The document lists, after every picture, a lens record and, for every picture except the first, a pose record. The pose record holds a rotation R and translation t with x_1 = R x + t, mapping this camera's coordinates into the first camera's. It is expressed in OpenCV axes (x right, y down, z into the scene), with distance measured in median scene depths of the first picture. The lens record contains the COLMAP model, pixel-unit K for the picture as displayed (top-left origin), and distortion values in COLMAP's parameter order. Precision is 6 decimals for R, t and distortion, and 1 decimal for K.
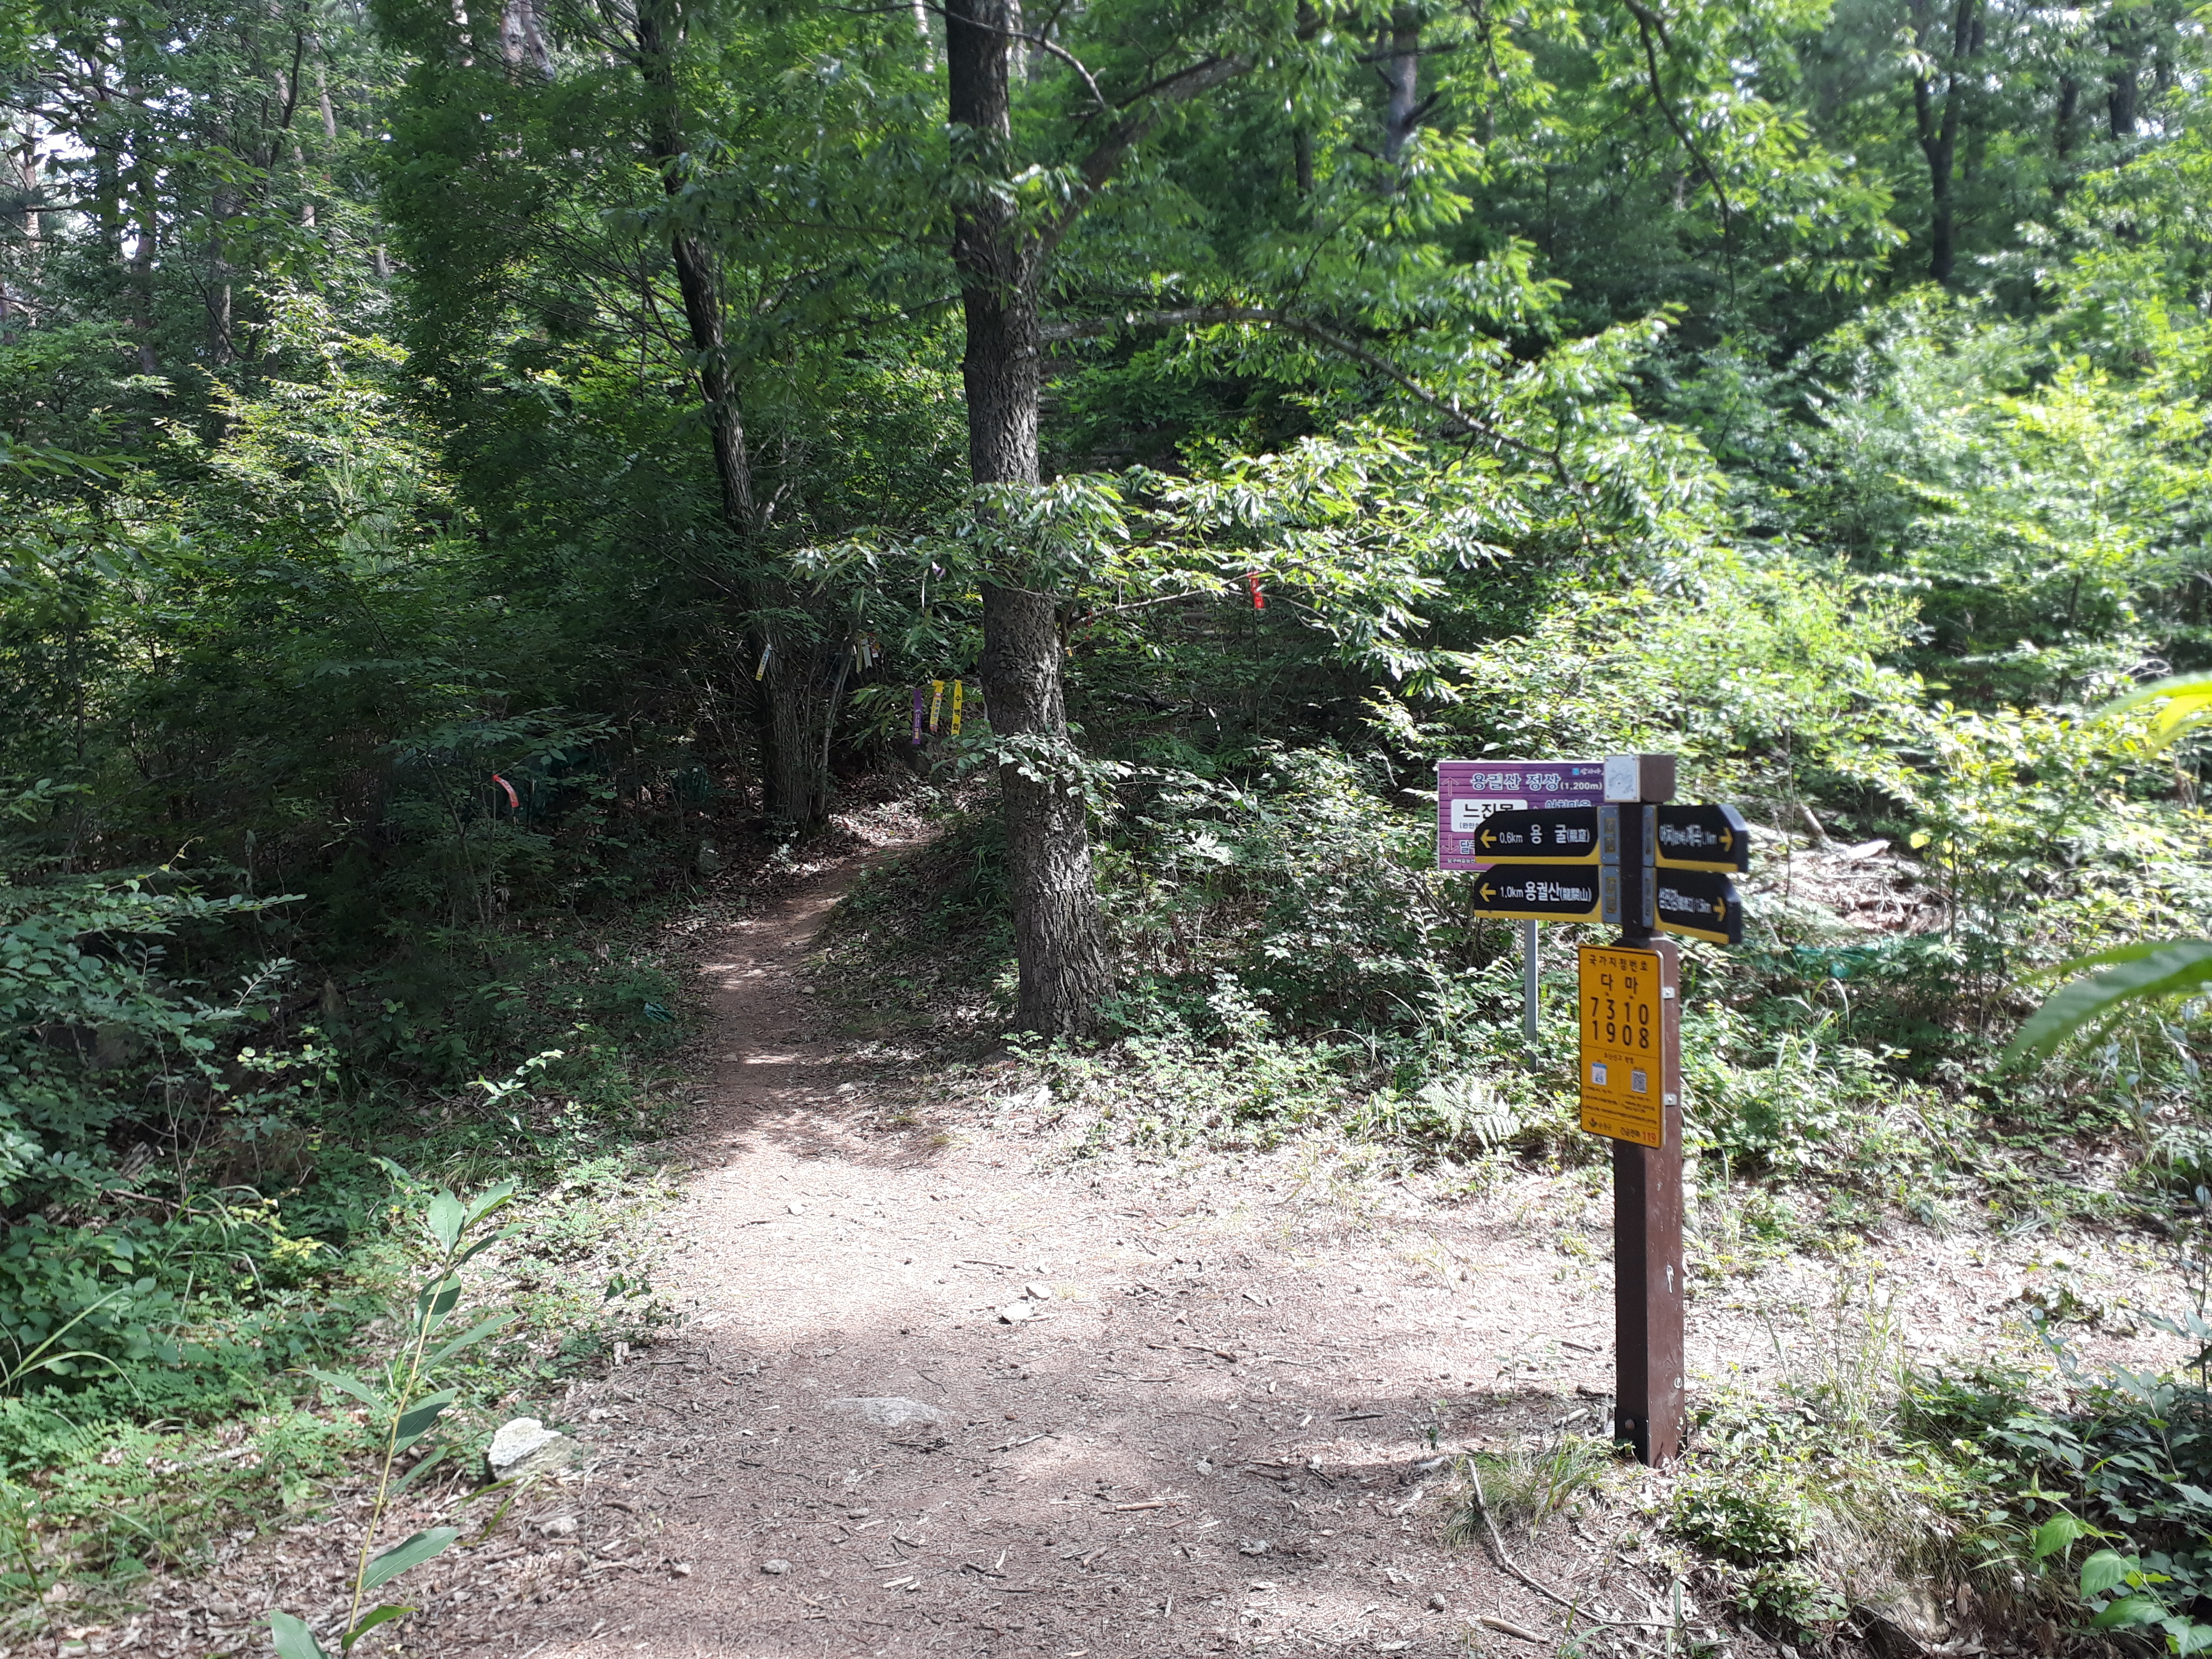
lens RADIAL K [[1914.6, 0, 1110.7], [0, 1914.6, 826.5], [0, 0, 1]] dist [0.087509, -0.088773]
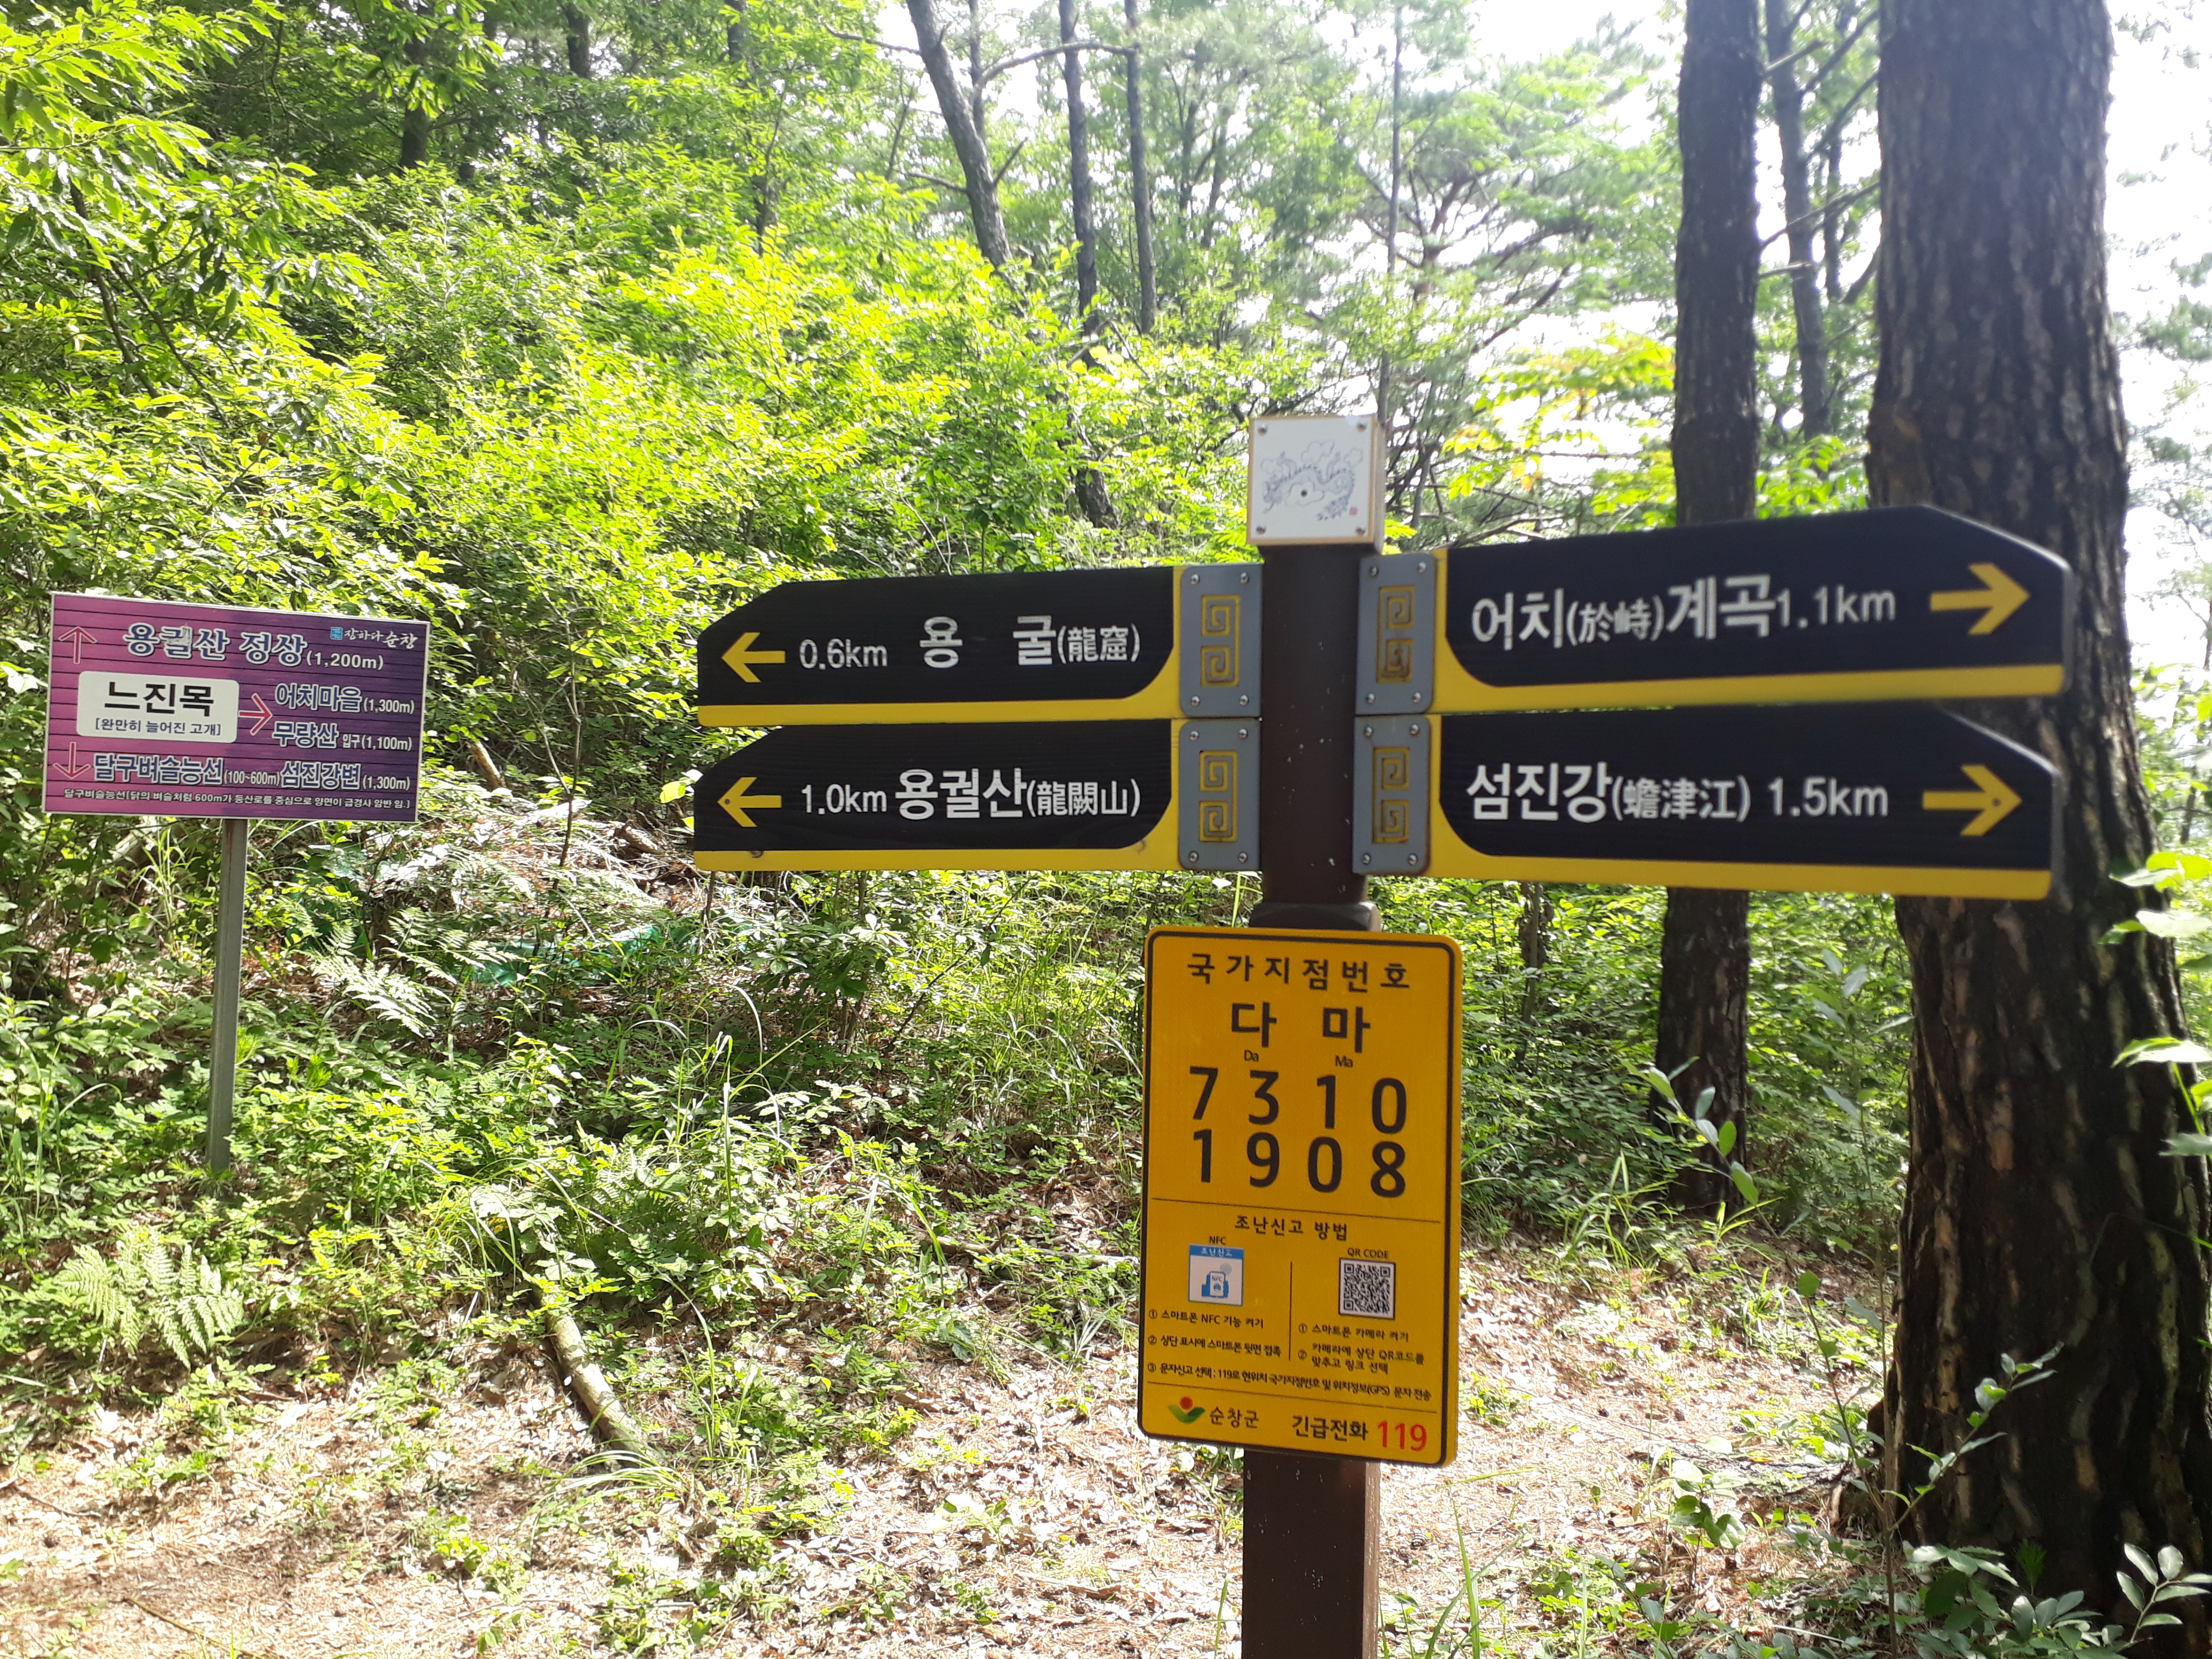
lens RADIAL K [[1914.6, 0, 1103.6], [0, 1914.6, 816.8], [0, 0, 1]] dist [0.087509, -0.088773]
pose [[0.663090, 0.015787, 0.748373, -0.038779], [-0.010121, 0.999875, -0.012124, 0.040657], [-0.748472, 0.000465, 0.663167, 0.693182]]
